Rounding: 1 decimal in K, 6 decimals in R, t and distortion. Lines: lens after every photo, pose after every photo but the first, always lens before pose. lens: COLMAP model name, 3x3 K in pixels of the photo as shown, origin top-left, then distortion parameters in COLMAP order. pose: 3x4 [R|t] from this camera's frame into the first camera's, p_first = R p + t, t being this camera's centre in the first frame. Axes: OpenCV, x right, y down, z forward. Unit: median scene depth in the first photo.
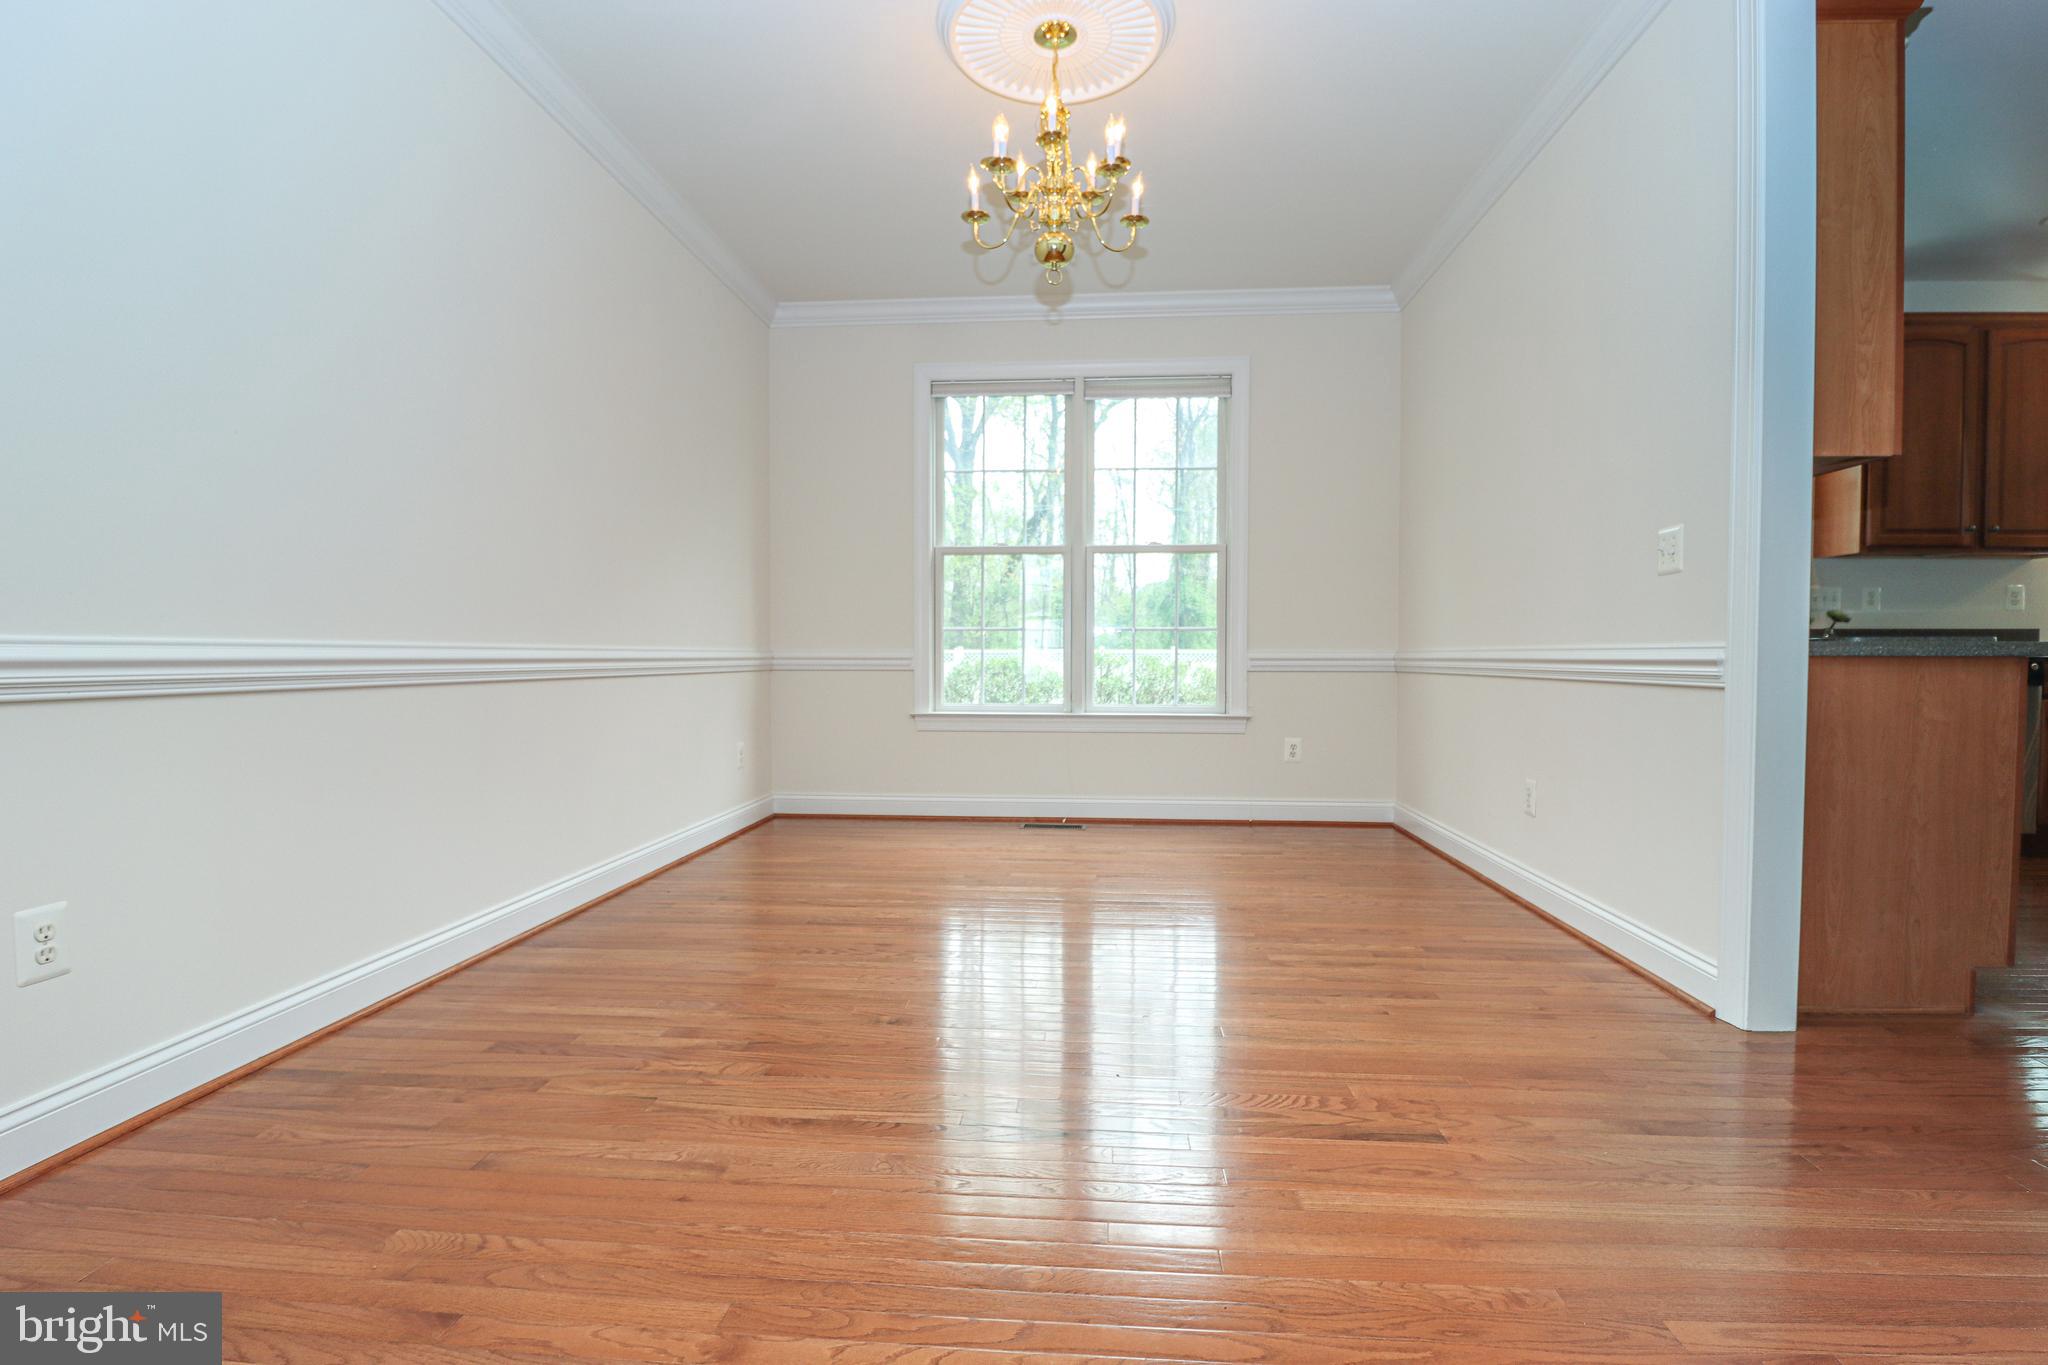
lens RADIAL K [[972.4, 0, 1025.9], [0, 972.4, 682.0], [0, 0, 1]] dist [-0.007964, 0.000471]
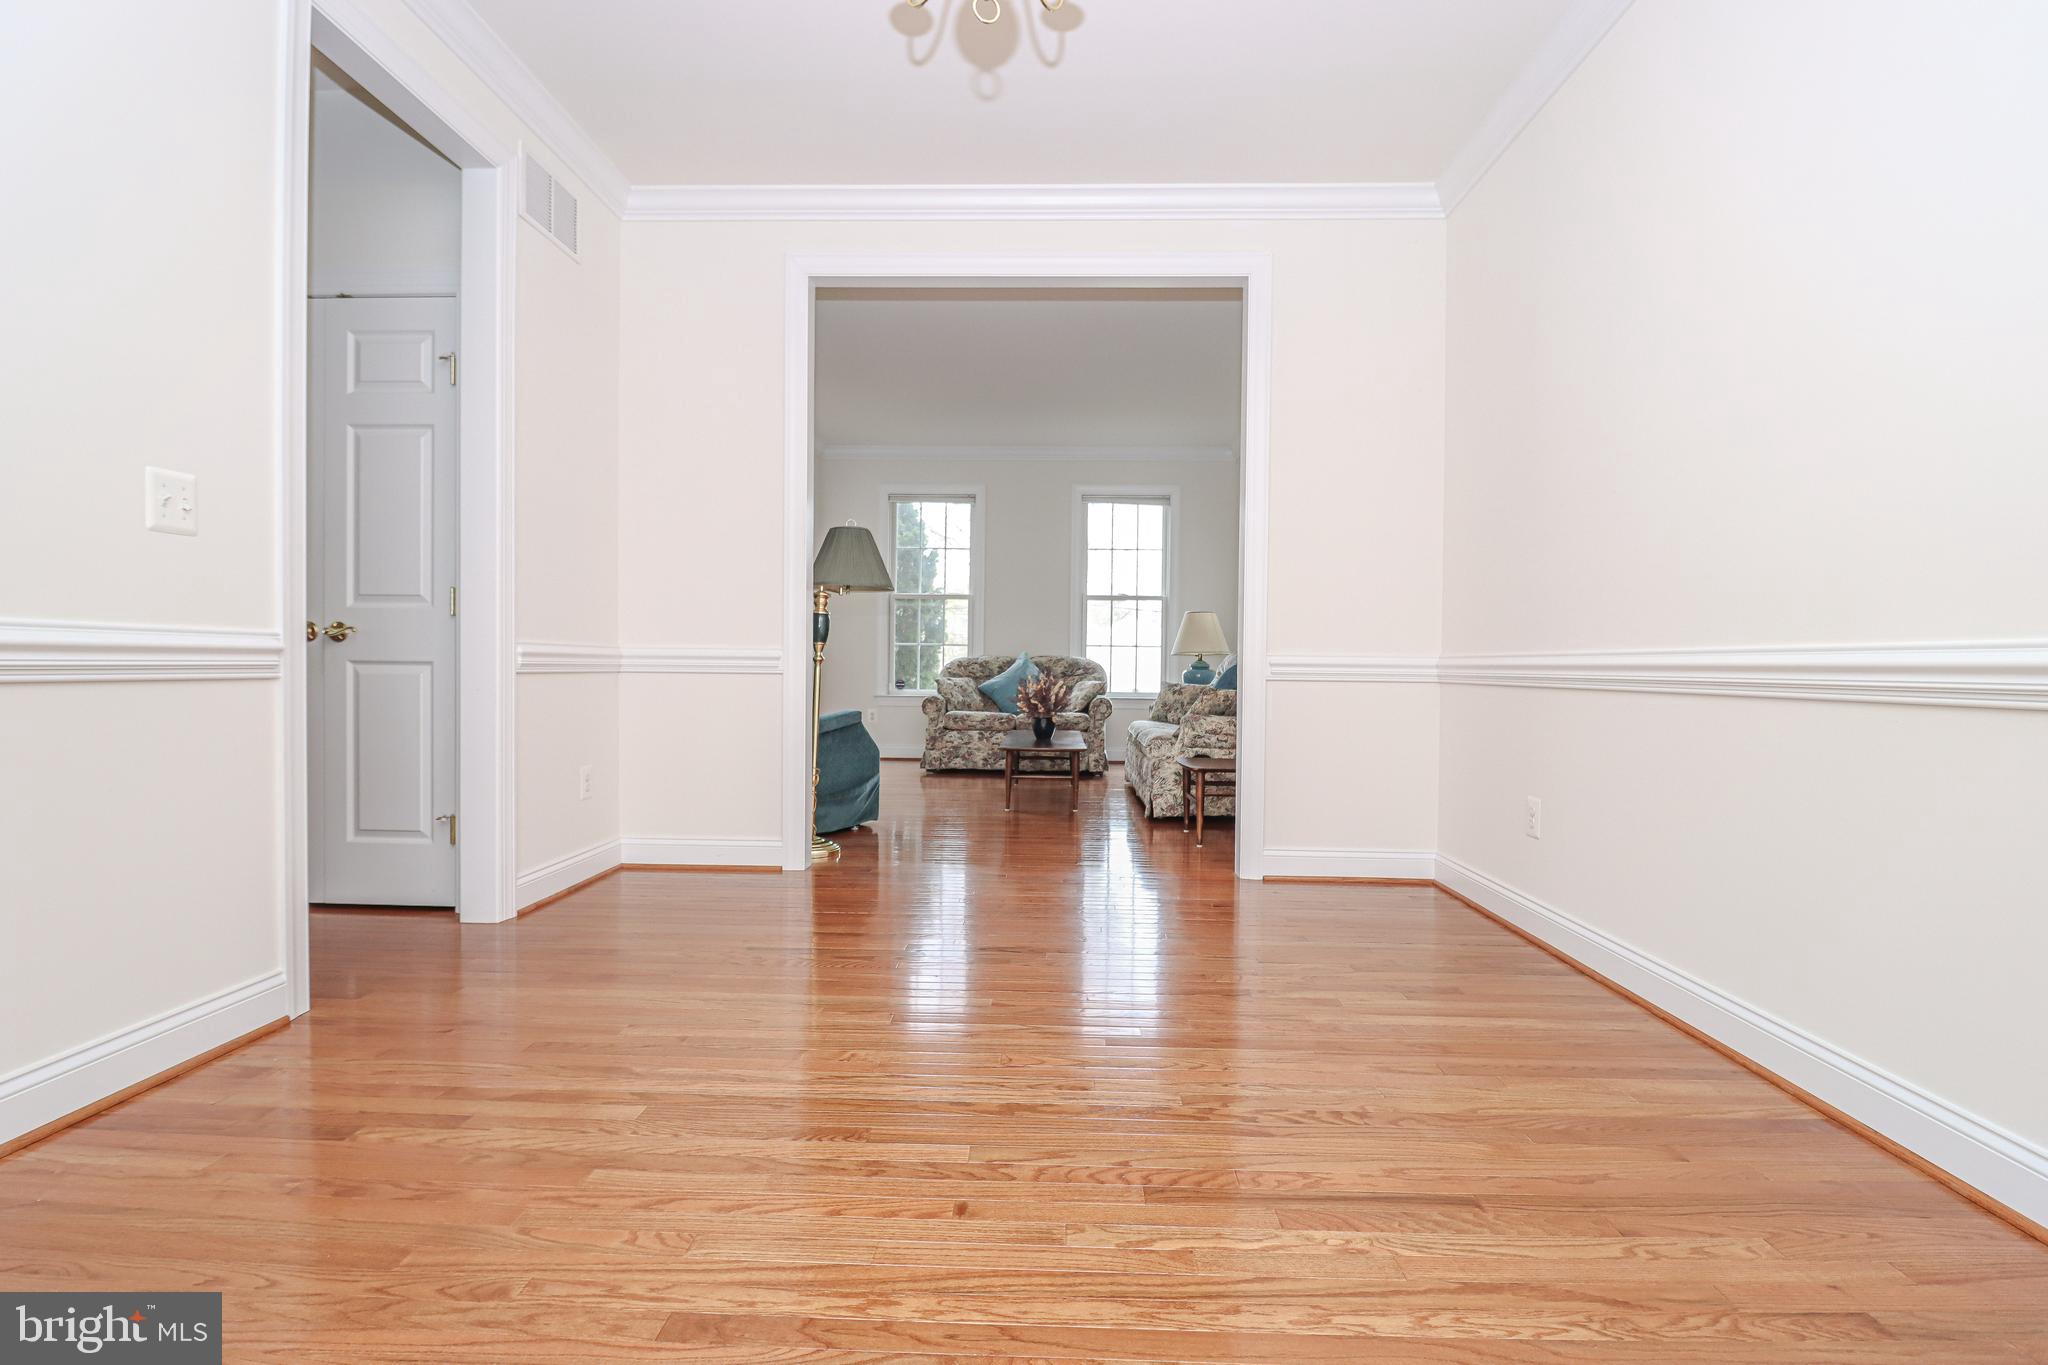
lens RADIAL K [[972.4, 0, 1028.9], [0, 972.4, 673.1], [0, 0, 1]] dist [-0.007964, 0.000471]
pose [[-0.998746, -0.010143, -0.049018, 0.029402], [-0.012150, 0.999093, 0.040806, -0.041912], [0.048560, 0.041350, -0.997964, 1.761567]]
